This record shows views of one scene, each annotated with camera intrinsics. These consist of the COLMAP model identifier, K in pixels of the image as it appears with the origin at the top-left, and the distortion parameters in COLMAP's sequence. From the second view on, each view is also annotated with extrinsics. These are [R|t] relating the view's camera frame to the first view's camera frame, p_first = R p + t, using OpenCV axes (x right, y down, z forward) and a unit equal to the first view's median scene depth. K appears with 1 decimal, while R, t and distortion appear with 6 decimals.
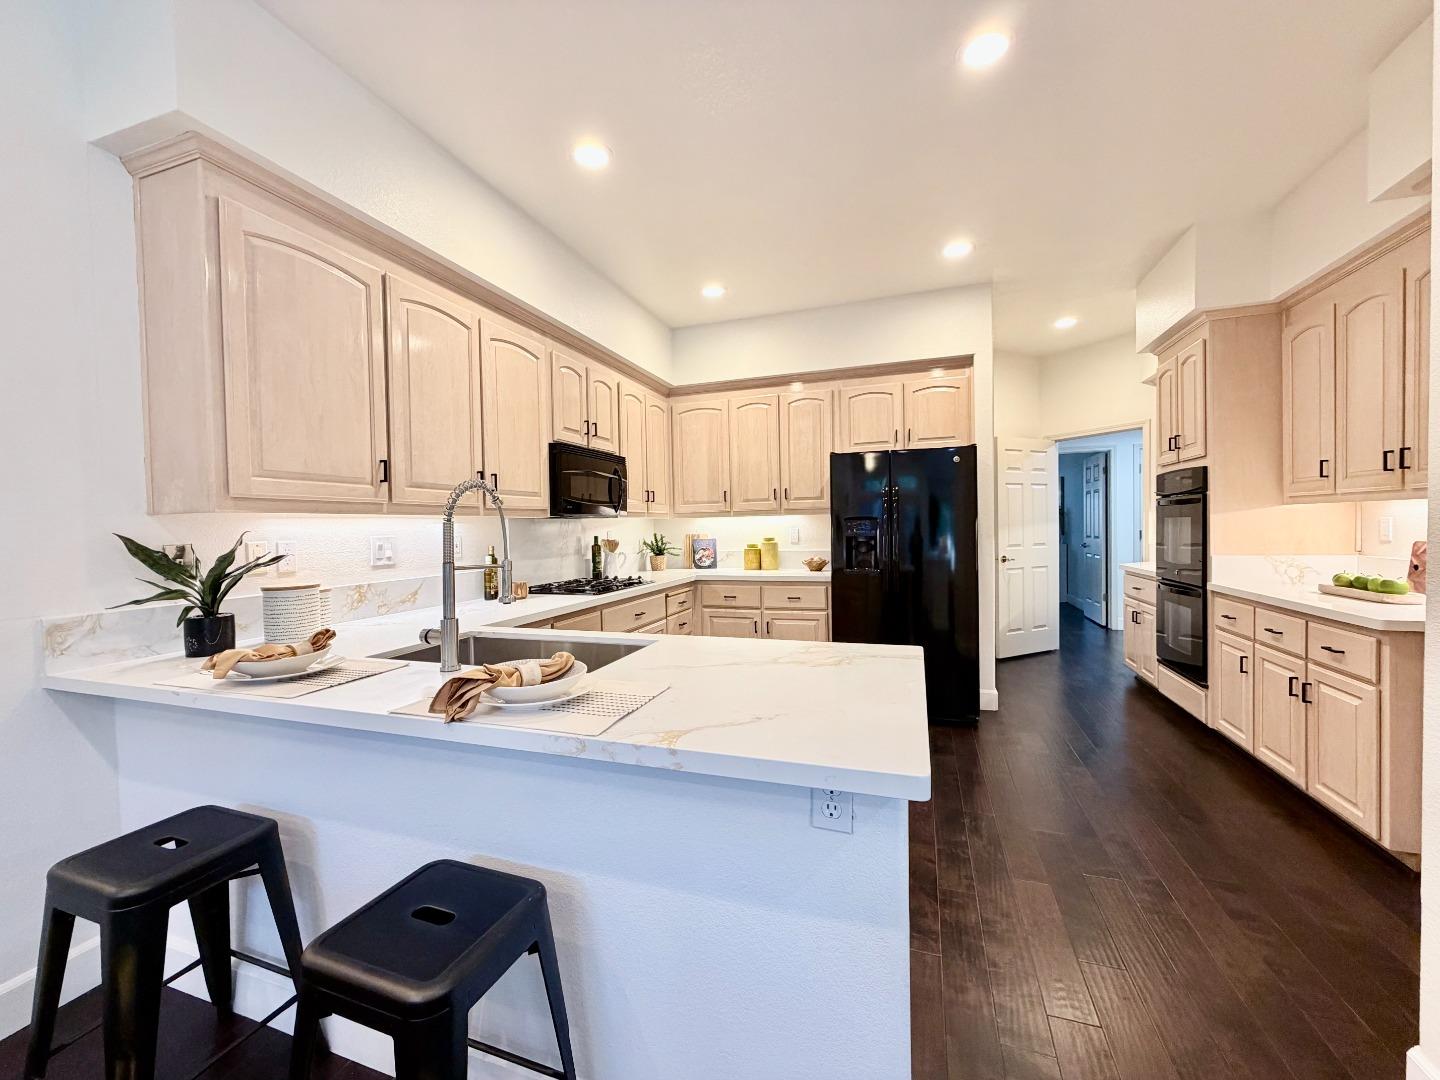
lens RADIAL K [[573.3, 0, 713.3], [0, 573.3, 535.0], [0, 0, 1]] dist [-0.000299, -0.000011]
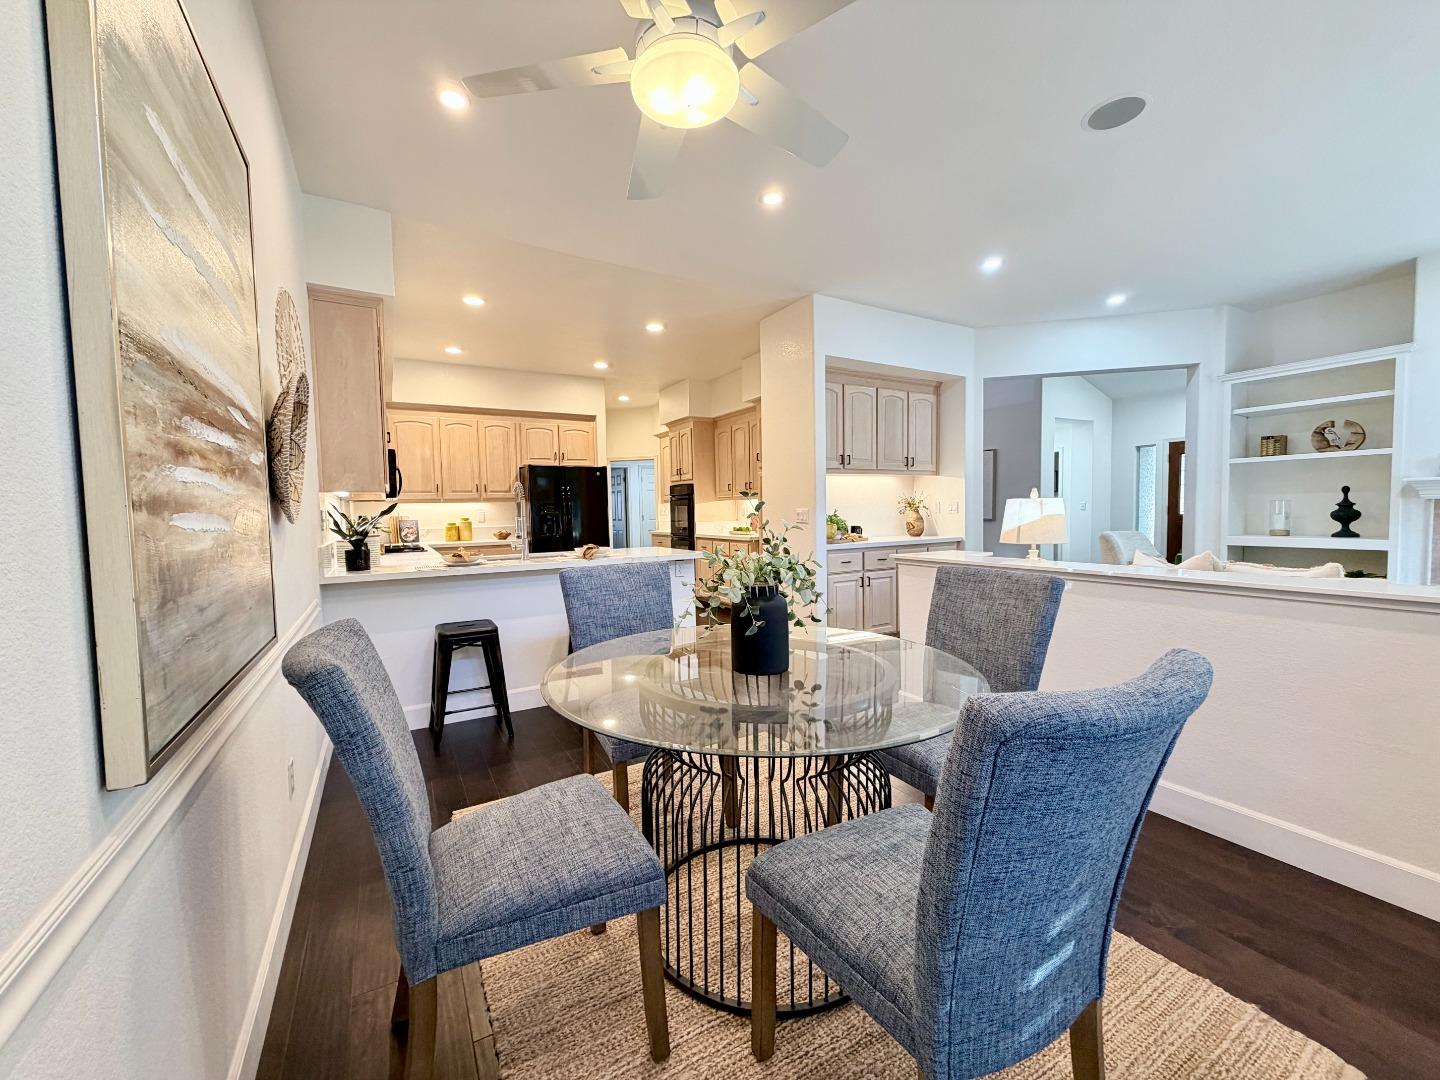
lens RADIAL K [[573.3, 0, 719.6], [0, 573.3, 538.7], [0, 0, 1]] dist [-0.000299, -0.000011]
pose [[0.649558, -0.031118, 0.759675, -0.823360], [0.017854, 0.999511, 0.025676, 0.043413], [-0.760102, -0.003115, 0.649796, -0.576682]]
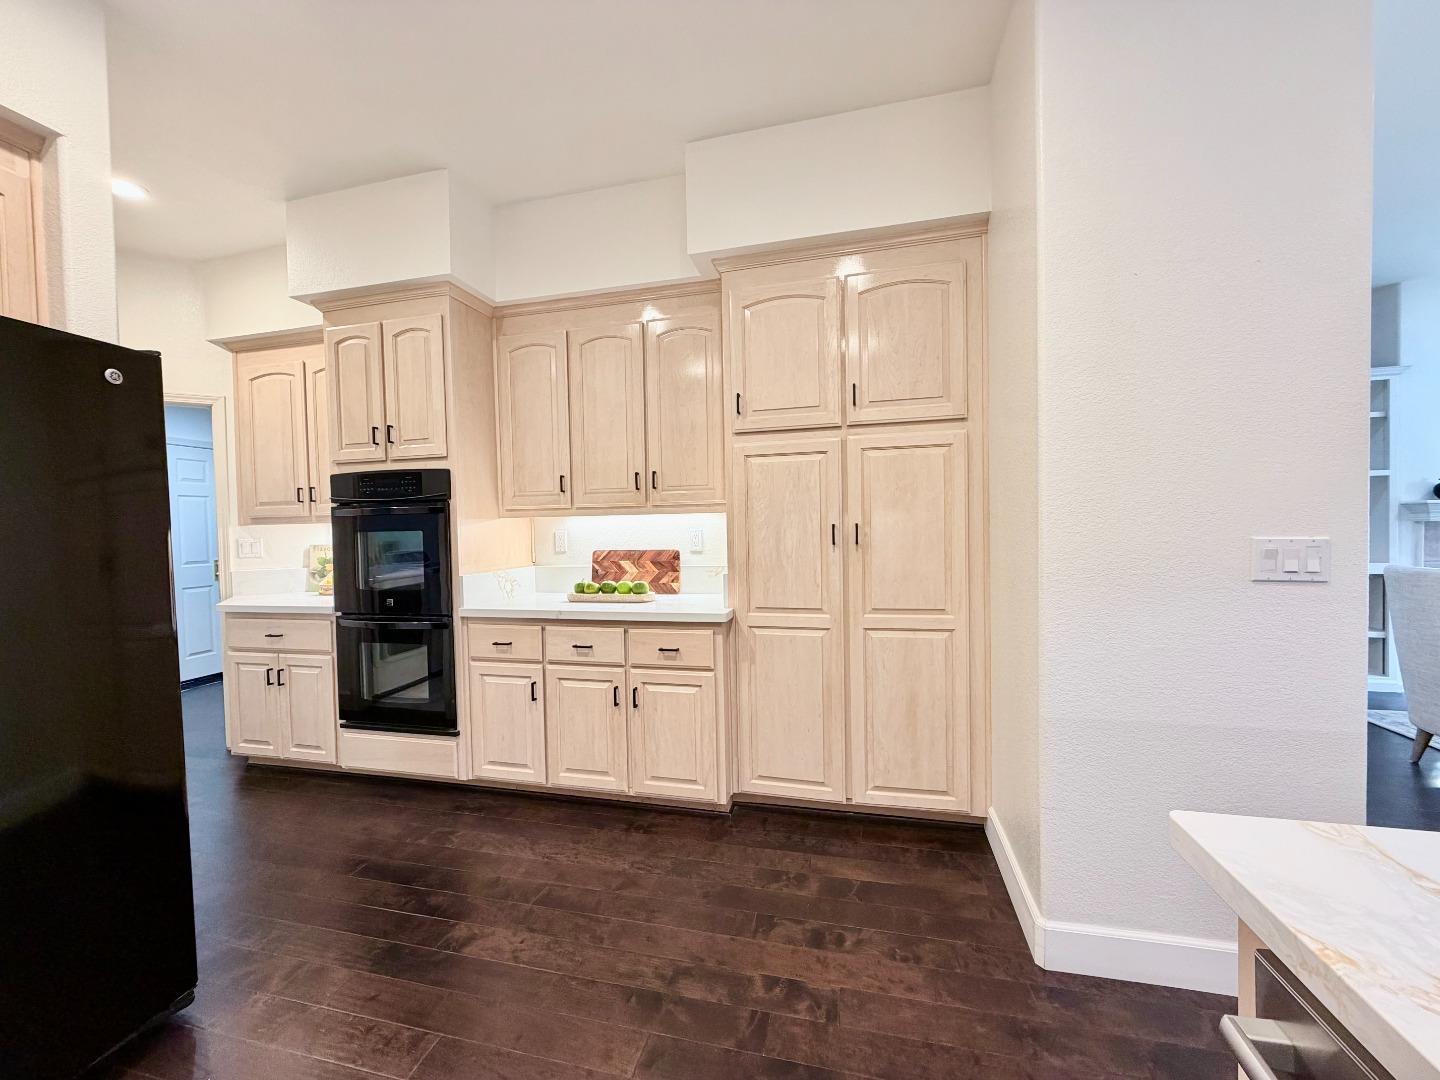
lens RADIAL K [[573.3, 0, 718.0], [0, 573.3, 540.0], [0, 0, 1]] dist [-0.000299, -0.000011]
pose [[-0.095037, -0.004075, 0.995465, -0.006409], [0.037988, 0.999248, 0.007717, -0.008905], [-0.994749, 0.038549, -0.094810, 0.687485]]
